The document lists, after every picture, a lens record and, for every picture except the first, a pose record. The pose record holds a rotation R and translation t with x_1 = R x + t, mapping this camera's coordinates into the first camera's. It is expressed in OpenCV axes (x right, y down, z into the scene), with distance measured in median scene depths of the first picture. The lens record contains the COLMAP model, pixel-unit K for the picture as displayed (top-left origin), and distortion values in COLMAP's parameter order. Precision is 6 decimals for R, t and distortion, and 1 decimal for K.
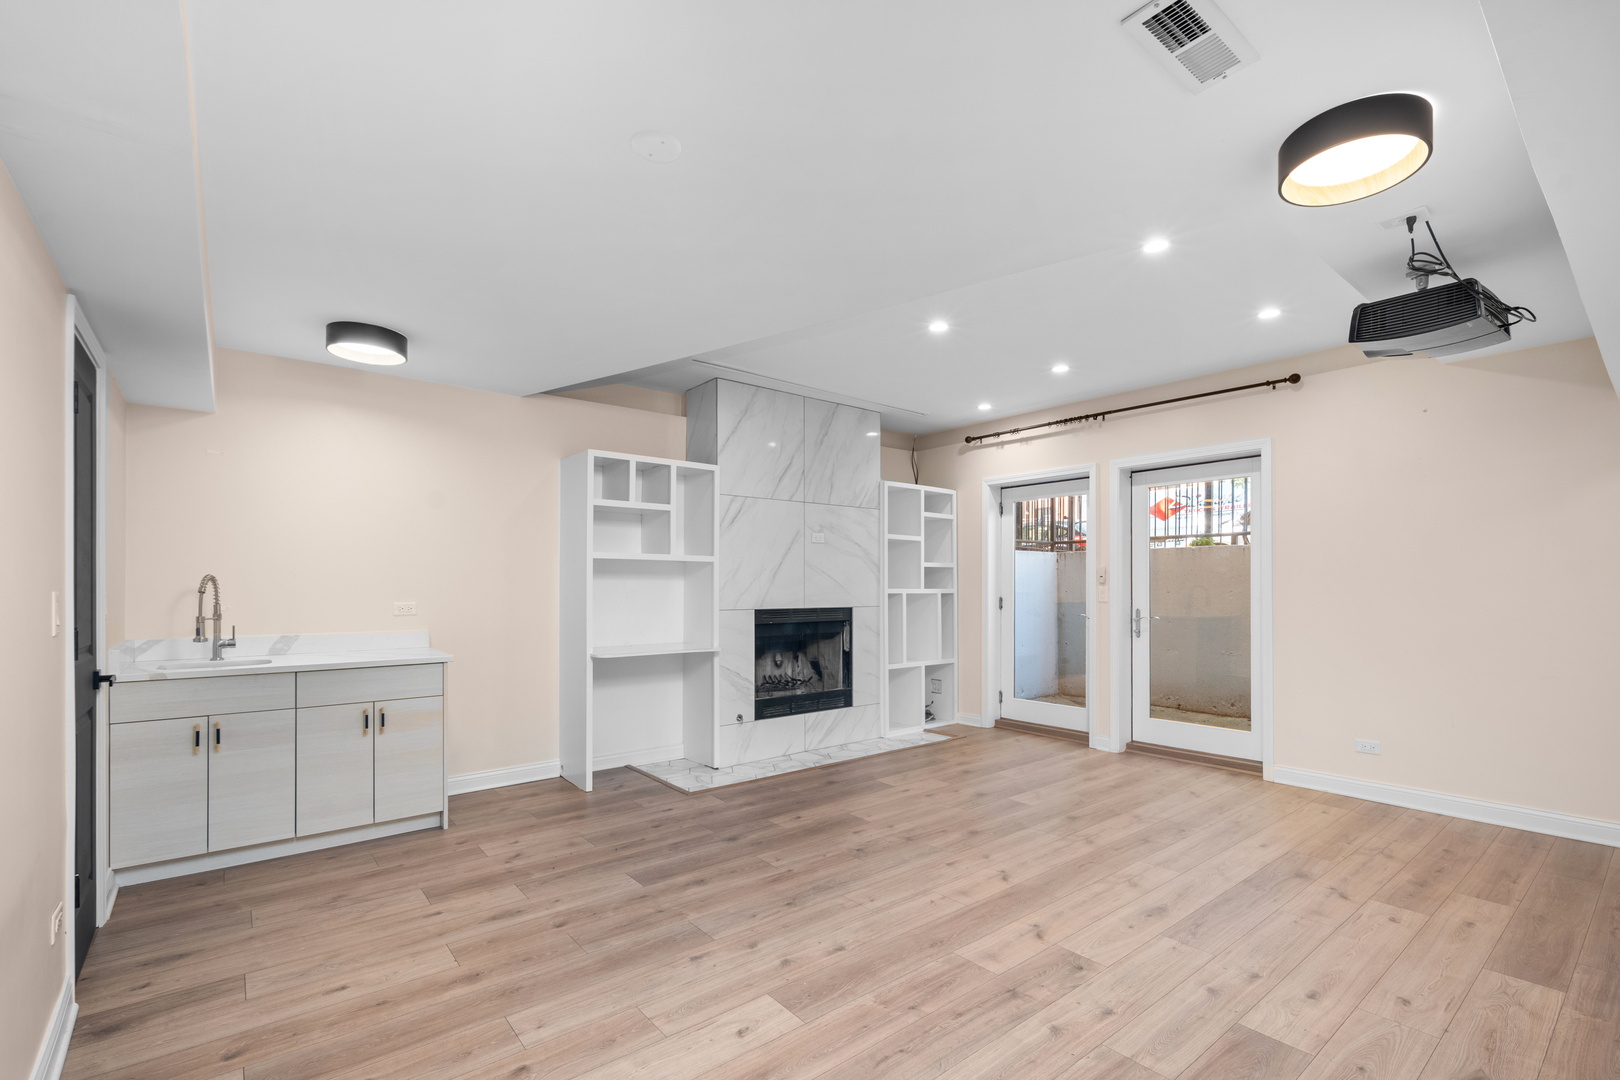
lens RADIAL K [[722.1, 0, 809.7], [0, 722.1, 589.1], [0, 0, 1]] dist [0.002074, 0.000156]
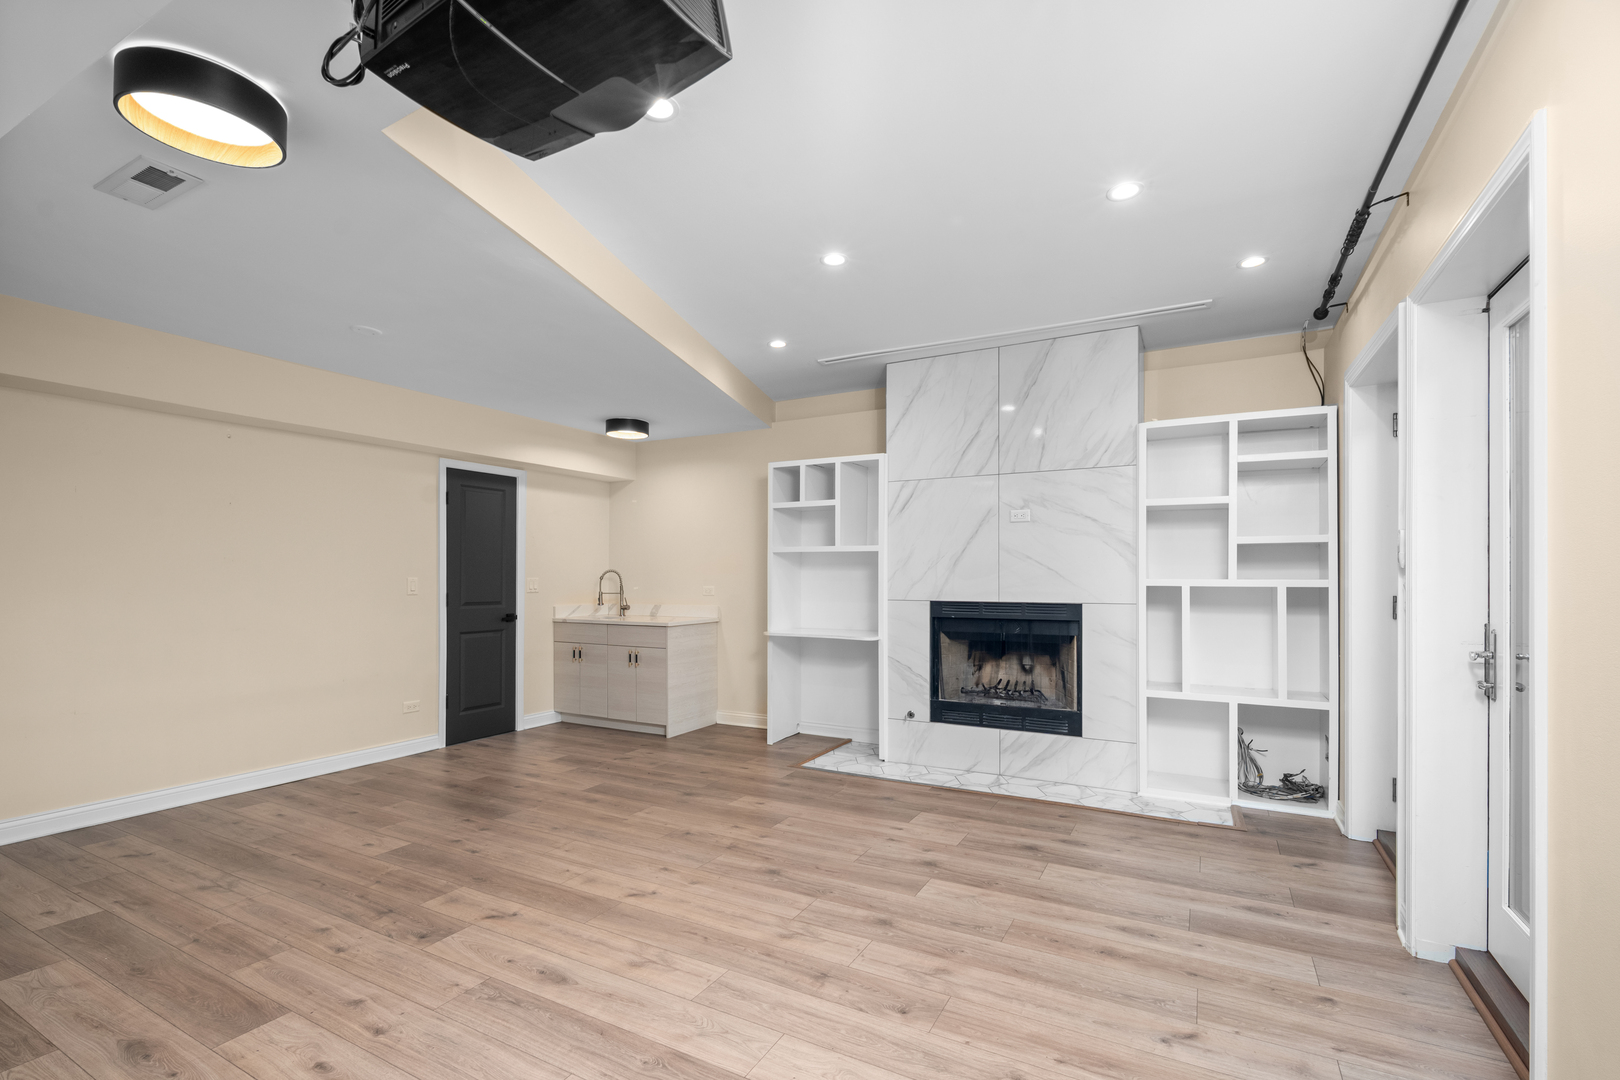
lens RADIAL K [[717.1, 0, 811.0], [0, 717.1, 578.4], [0, 0, 1]] dist [-0.001148, -0.000180]
pose [[0.381740, 0.000943, -0.924269, 0.735702], [-0.004561, 0.999989, -0.000864, 0.001190], [0.924259, 0.004546, 0.381740, 0.532499]]
